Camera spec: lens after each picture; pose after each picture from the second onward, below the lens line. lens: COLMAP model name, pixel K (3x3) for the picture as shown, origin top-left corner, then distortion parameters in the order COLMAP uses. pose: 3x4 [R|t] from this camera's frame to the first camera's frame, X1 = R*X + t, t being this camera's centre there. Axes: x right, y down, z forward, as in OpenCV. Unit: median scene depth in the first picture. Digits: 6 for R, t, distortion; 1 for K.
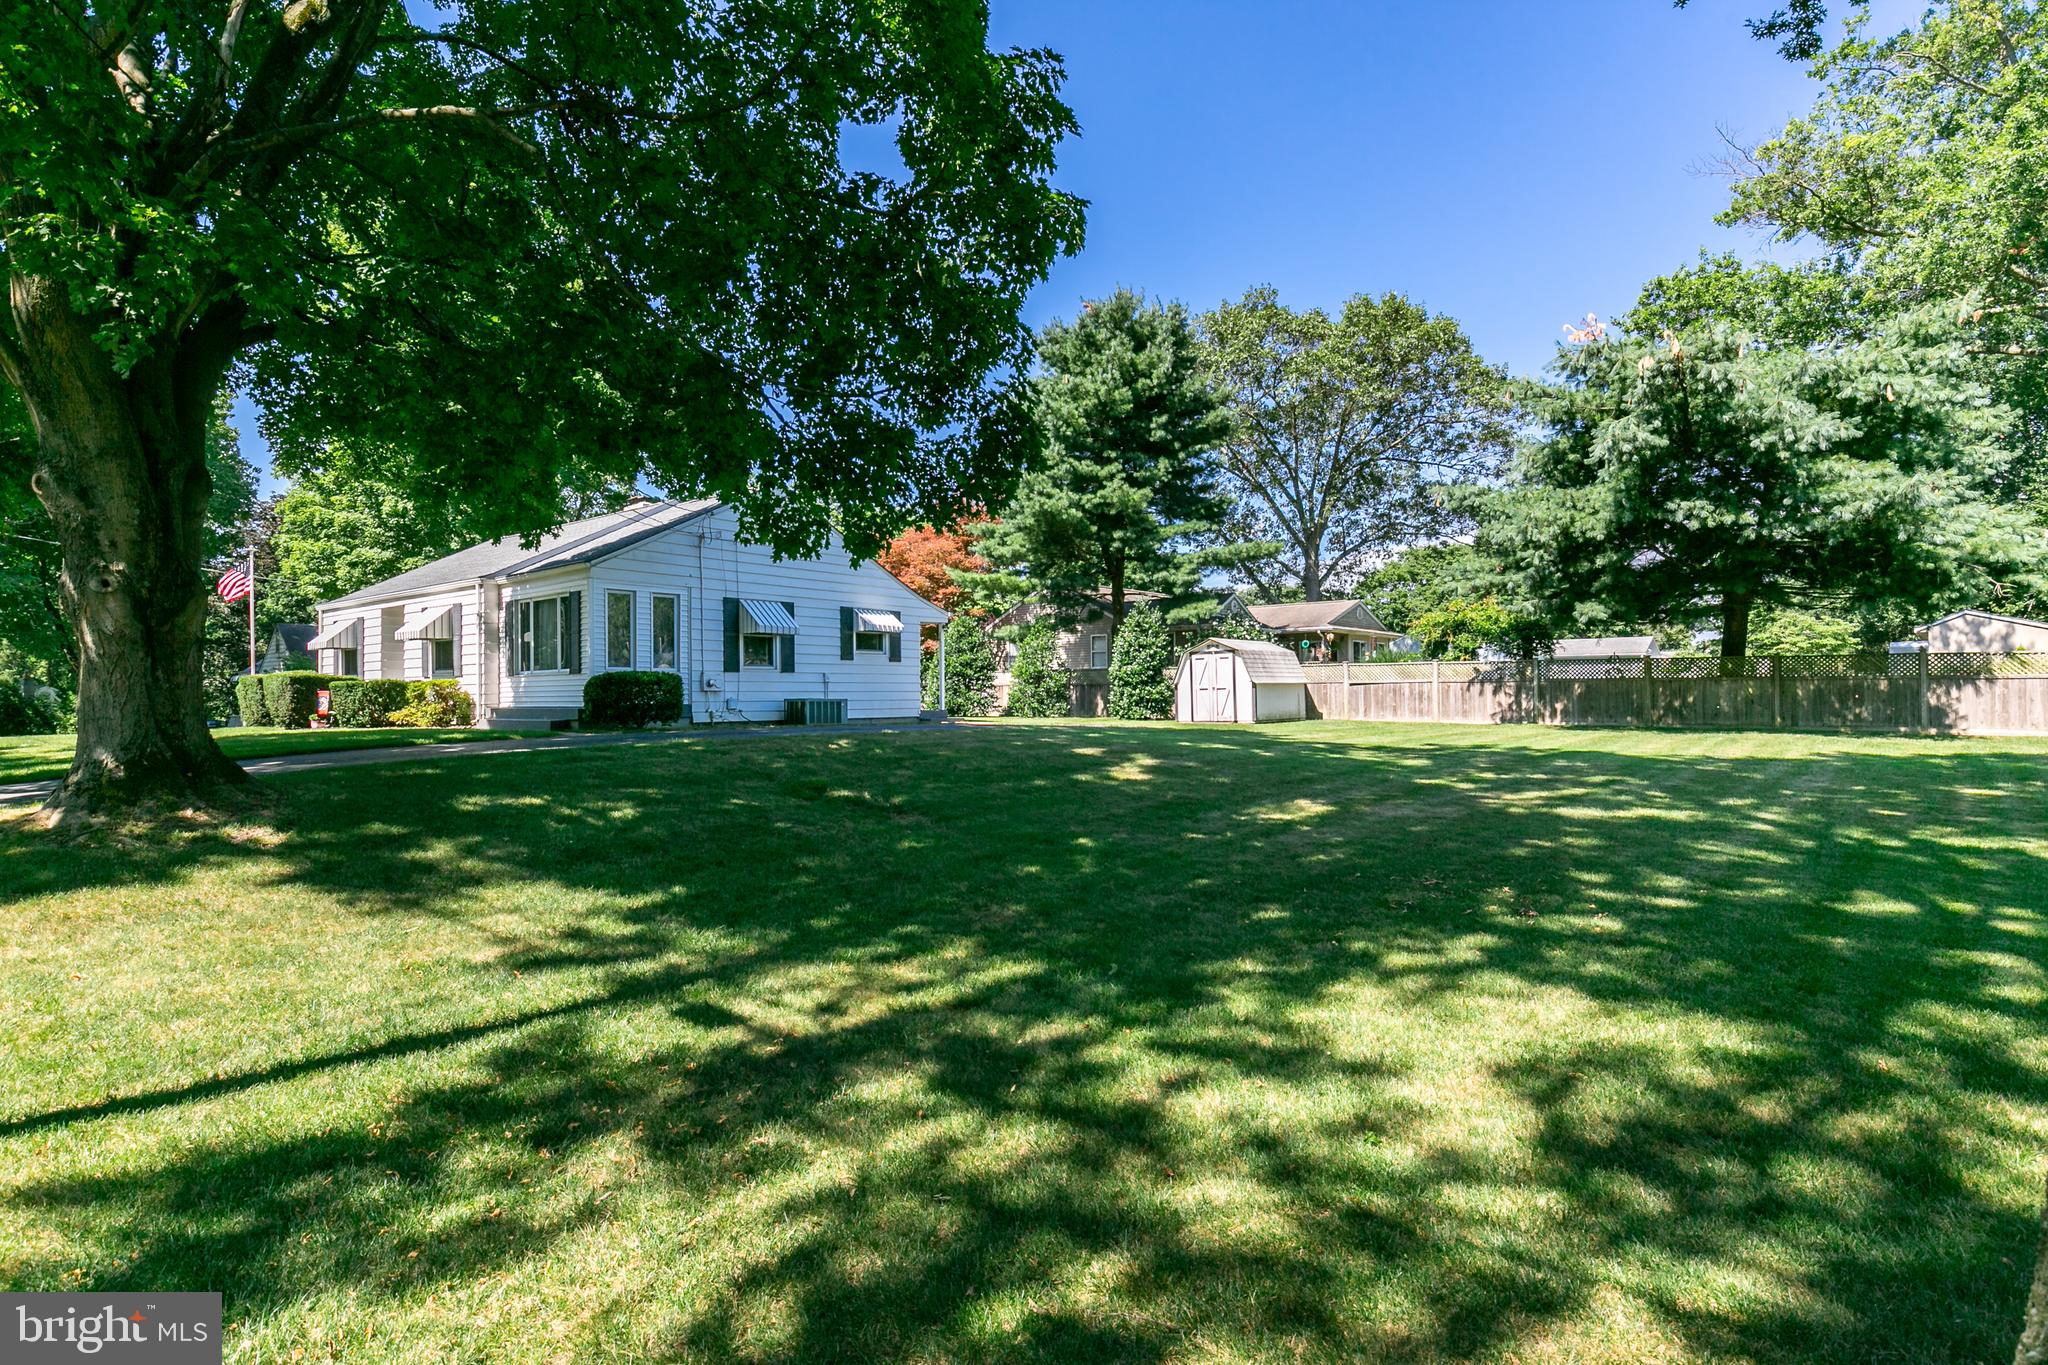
lens RADIAL K [[1053.0, 0, 1024.0], [0, 1053.0, 682.5], [0, 0, 1]] dist [-0.001499, -0.000426]
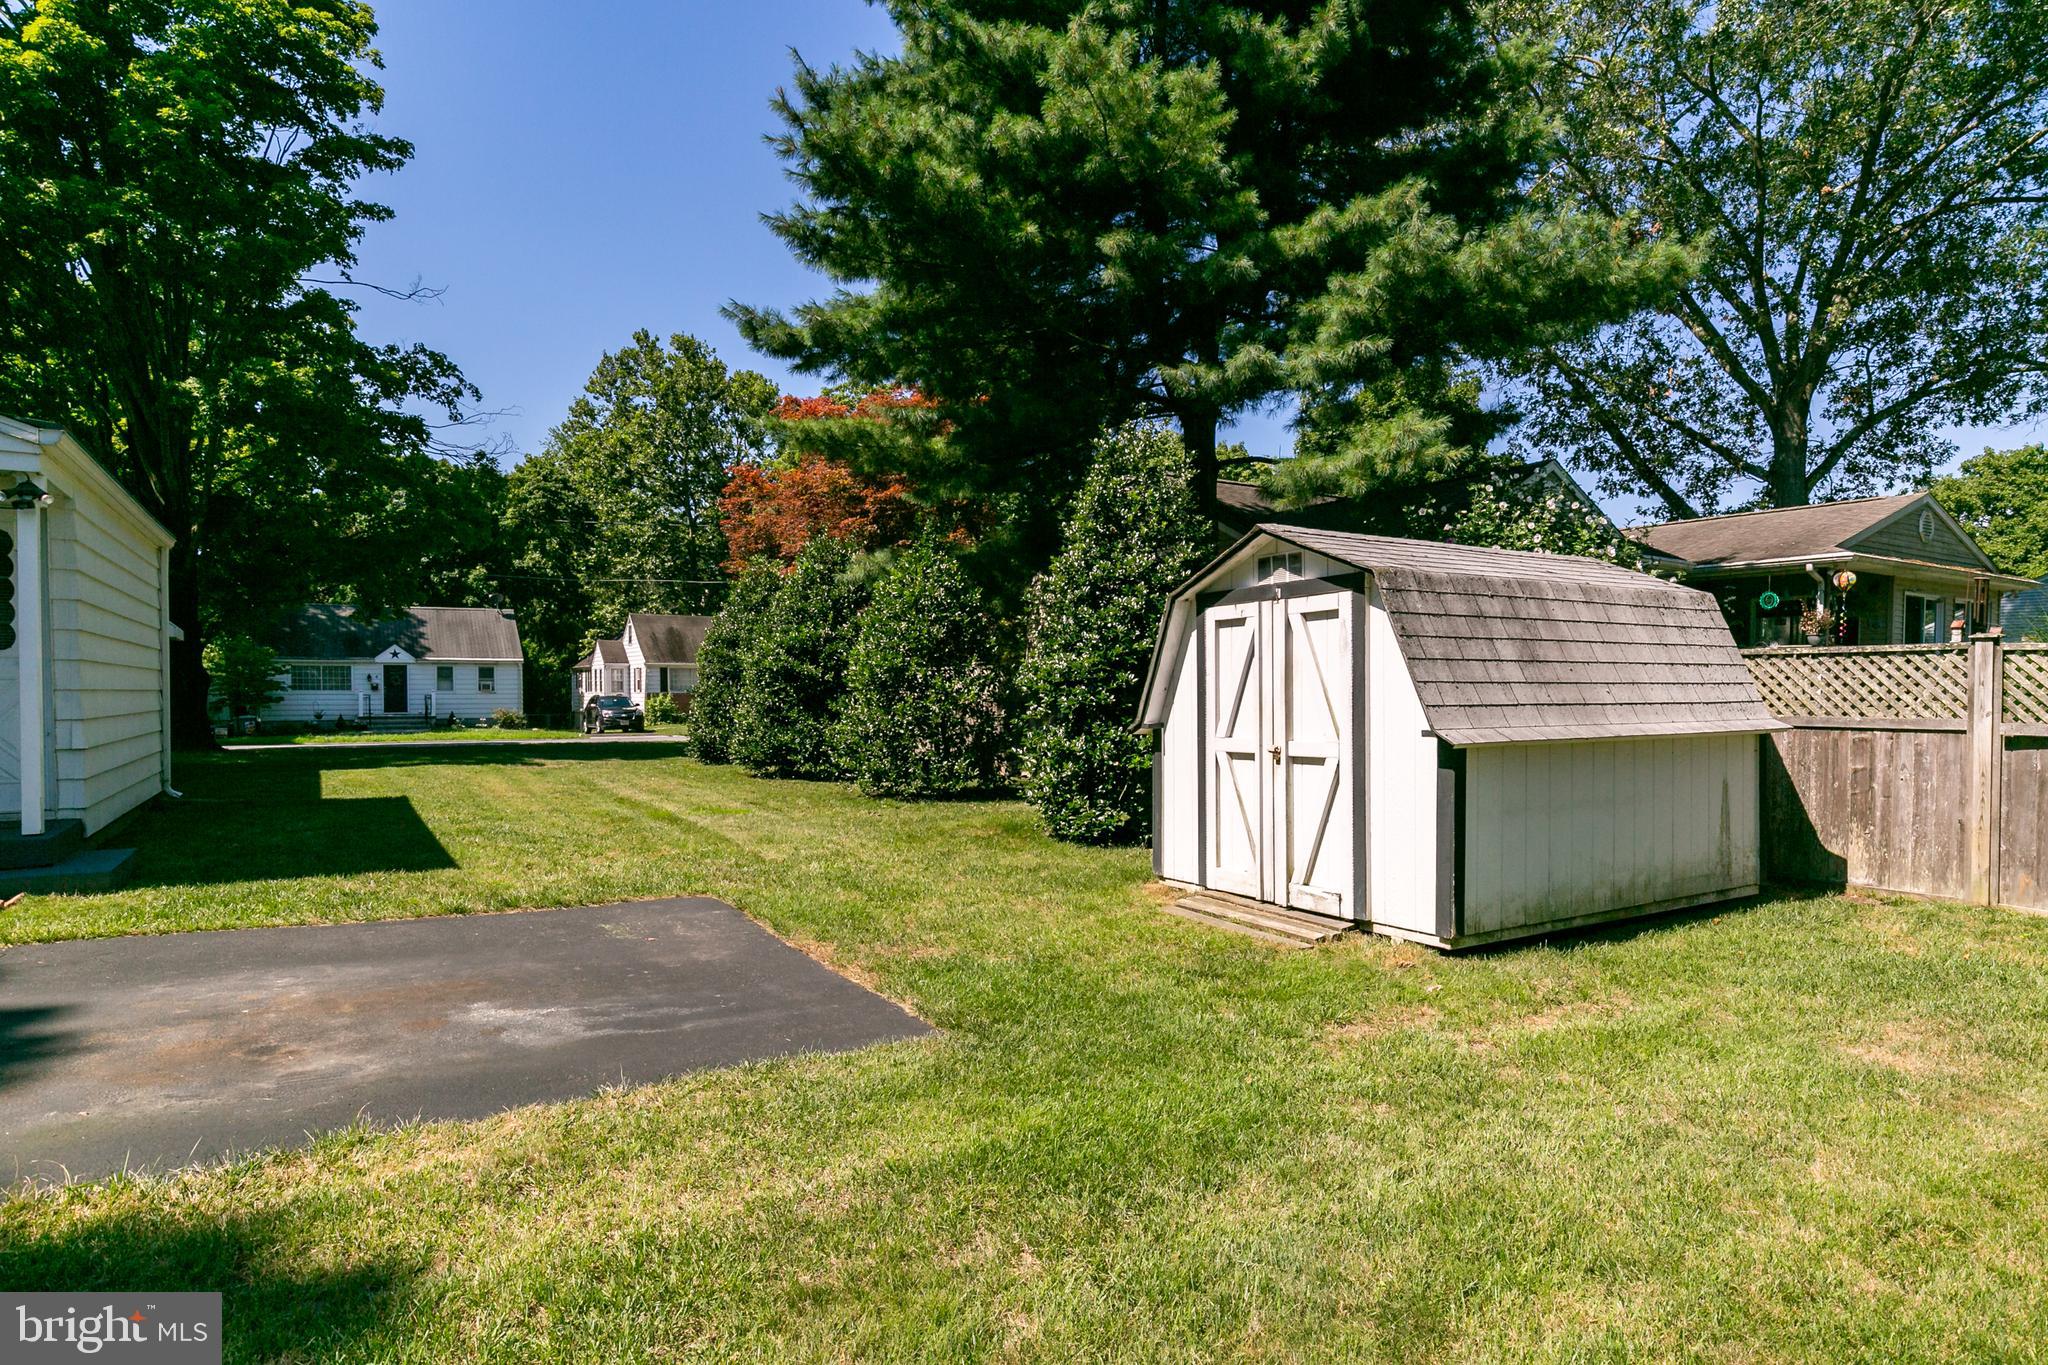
lens RADIAL K [[1112.0, 0, 1025.4], [0, 1112.0, 710.3], [0, 0, 1]] dist [0.000670, 0.000188]
pose [[0.946517, 0.017241, -0.322192, 0.189130], [-0.006452, 0.999383, 0.034523, -0.010451], [0.322589, -0.030598, 0.946045, 0.703559]]
